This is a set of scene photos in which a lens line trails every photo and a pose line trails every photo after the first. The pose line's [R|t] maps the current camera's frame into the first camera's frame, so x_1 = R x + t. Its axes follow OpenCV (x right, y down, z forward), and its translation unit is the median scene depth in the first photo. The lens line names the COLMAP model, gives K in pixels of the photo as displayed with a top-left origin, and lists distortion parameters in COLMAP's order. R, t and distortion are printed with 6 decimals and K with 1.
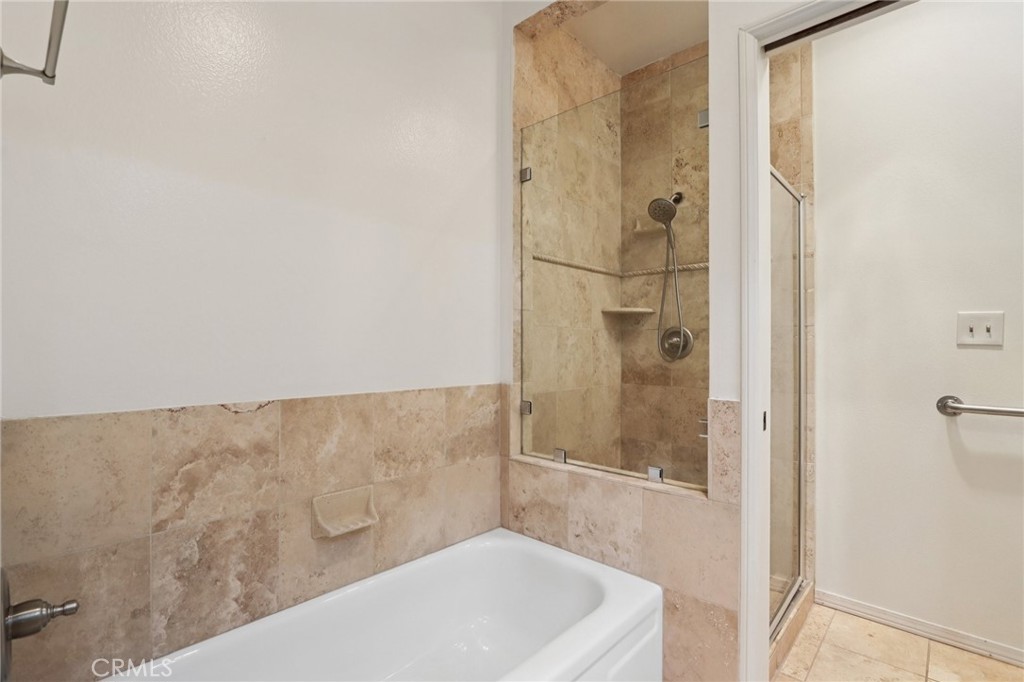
lens RADIAL K [[475.5, 0, 512.1], [0, 475.5, 344.9], [0, 0, 1]] dist [-0.005072, -0.000570]
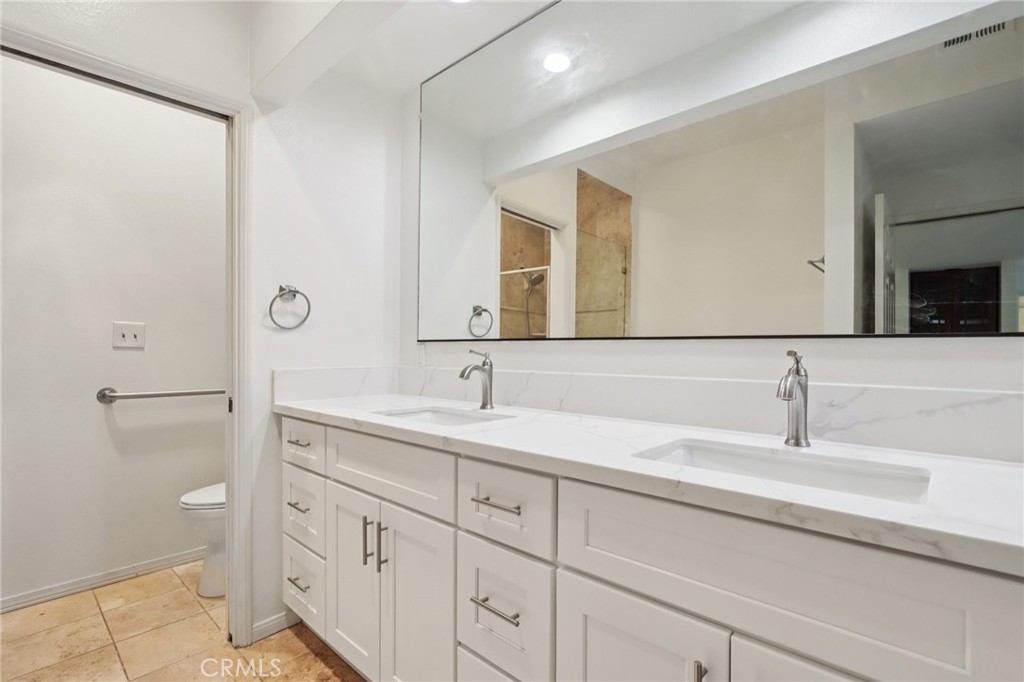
lens RADIAL K [[475.5, 0, 512.1], [0, 475.5, 347.1], [0, 0, 1]] dist [-0.005072, -0.000570]
pose [[-0.007255, 0.006290, 0.999954, -0.348678], [-0.005030, 0.999967, -0.006327, 0.002735], [-0.999961, -0.005076, -0.007223, -0.069072]]
